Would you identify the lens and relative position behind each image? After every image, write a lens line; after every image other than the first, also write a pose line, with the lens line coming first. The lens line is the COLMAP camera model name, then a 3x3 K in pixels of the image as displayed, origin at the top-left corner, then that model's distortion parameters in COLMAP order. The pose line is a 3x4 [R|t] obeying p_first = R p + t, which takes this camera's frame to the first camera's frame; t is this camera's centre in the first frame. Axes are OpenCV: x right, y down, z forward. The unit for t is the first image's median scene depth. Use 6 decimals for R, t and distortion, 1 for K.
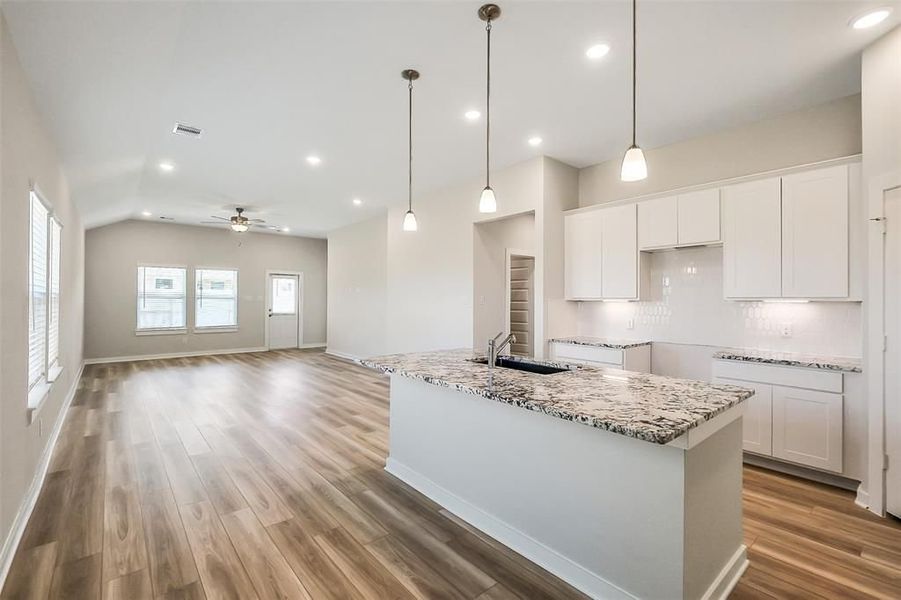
lens RADIAL K [[398.5, 0, 447.8], [0, 398.5, 297.7], [0, 0, 1]] dist [-0.000186, -0.000673]
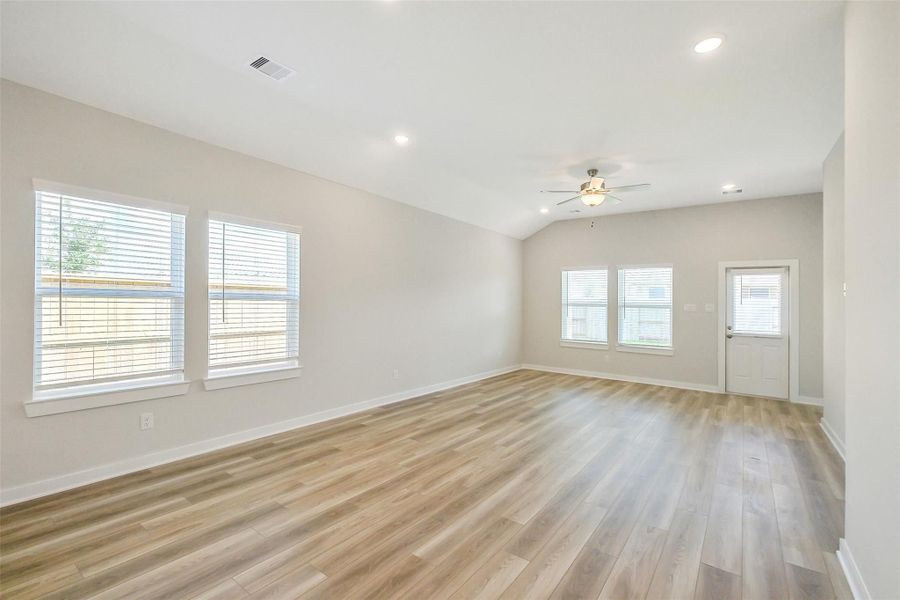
lens RADIAL K [[402.3, 0, 451.2], [0, 402.3, 302.9], [0, 0, 1]] dist [-0.004212, -0.000712]
pose [[0.235762, -0.002098, -0.971809, 0.067646], [-0.014731, 0.999875, -0.005733, 0.004270], [0.971699, 0.015667, 0.235702, 0.578110]]
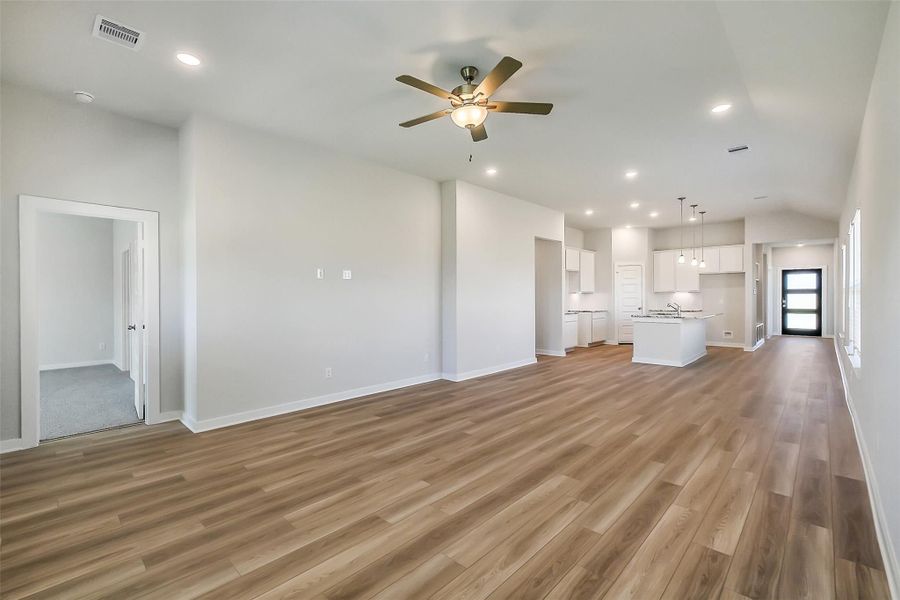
lens RADIAL K [[395.1, 0, 448.4], [0, 395.1, 297.6], [0, 0, 1]] dist [-0.001602, -0.000308]
pose [[-0.109292, -0.011232, 0.993946, -0.882346], [-0.003558, 0.999934, 0.010909, 0.007640], [-0.994003, -0.002344, -0.109325, 1.011429]]
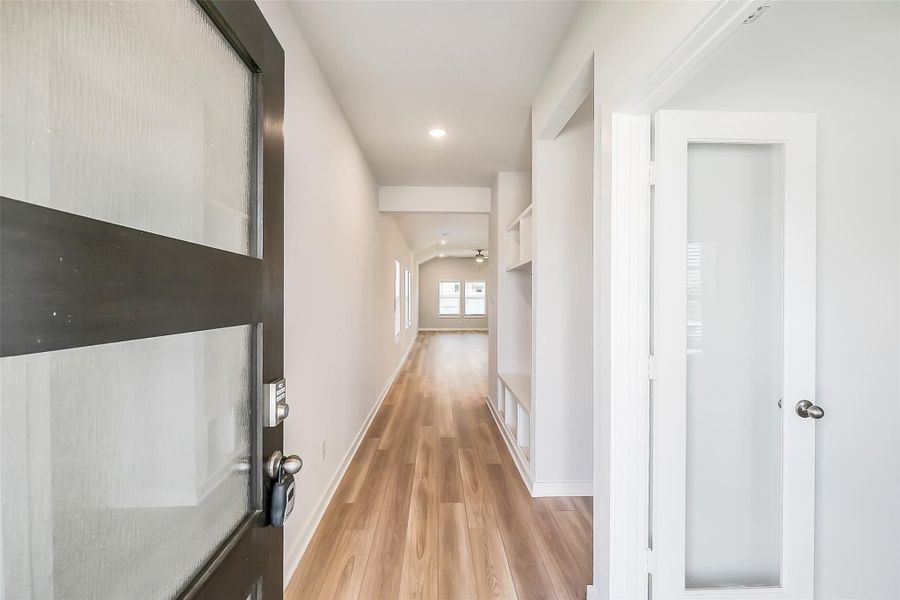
lens RADIAL K [[395.1, 0, 448.4], [0, 395.1, 297.6], [0, 0, 1]] dist [-0.001602, -0.000308]
pose [[0.784077, -0.003176, -0.620655, 0.477295], [0.006126, 0.999978, 0.002623, -0.005739], [0.620633, -0.005859, 0.784079, -0.507299]]
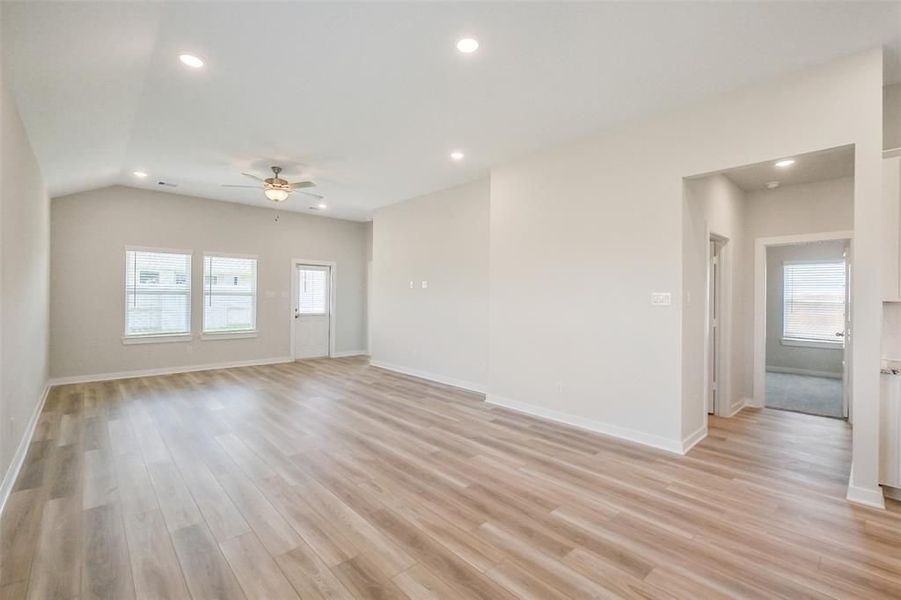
lens RADIAL K [[395.6, 0, 448.9], [0, 395.6, 297.6], [0, 0, 1]] dist [-0.001602, -0.000308]
pose [[0.999227, 0.004323, 0.039074, -0.229502], [-0.004590, 0.999967, 0.006764, 0.000418], [-0.039043, -0.006938, 0.999213, 0.269777]]
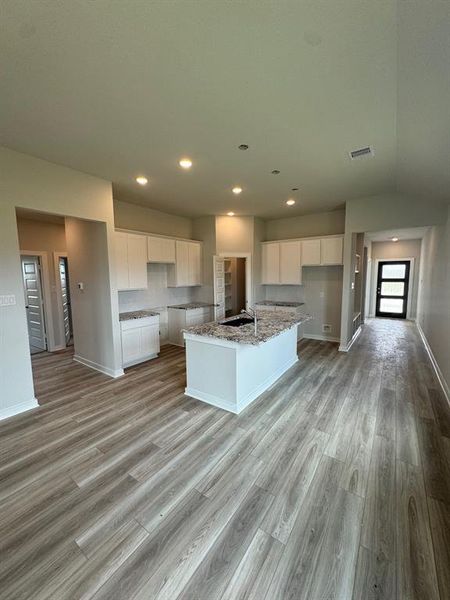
lens RADIAL K [[239.2, 0, 225.0], [0, 239.2, 300.0], [0, 0, 1]] dist [0.001696, 0.000056]
pose [[-0.249753, -0.105630, 0.962531, -0.376347], [-0.000374, 0.994043, 0.108991, -0.034271], [-0.968310, 0.026861, -0.248305, 0.493942]]
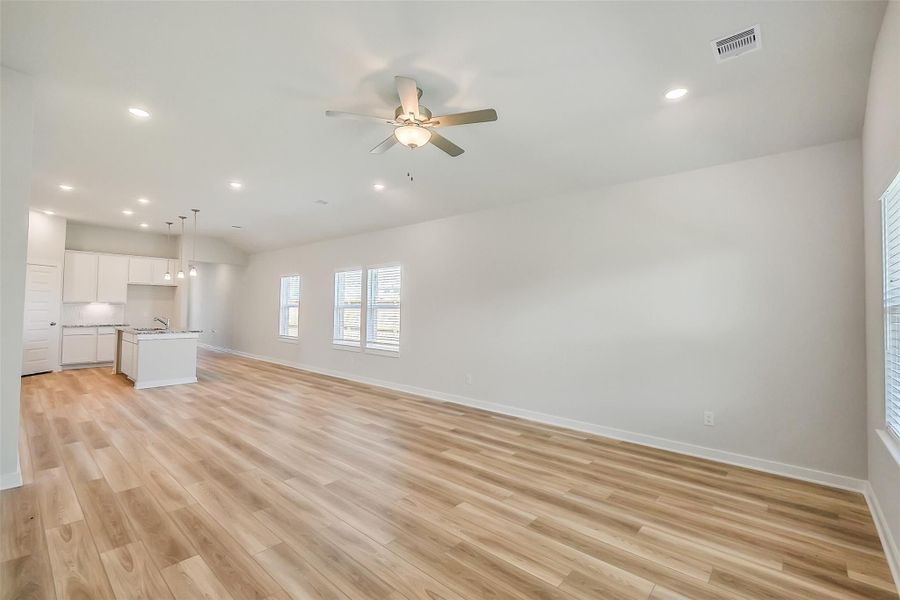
lens RADIAL K [[395.1, 0, 448.4], [0, 395.1, 297.6], [0, 0, 1]] dist [-0.001602, -0.000308]
pose [[-0.989362, -0.025566, -0.143211, -0.477224], [-0.020396, 0.999090, -0.037452, 0.006301], [0.144038, -0.034132, -0.988983, 1.335801]]
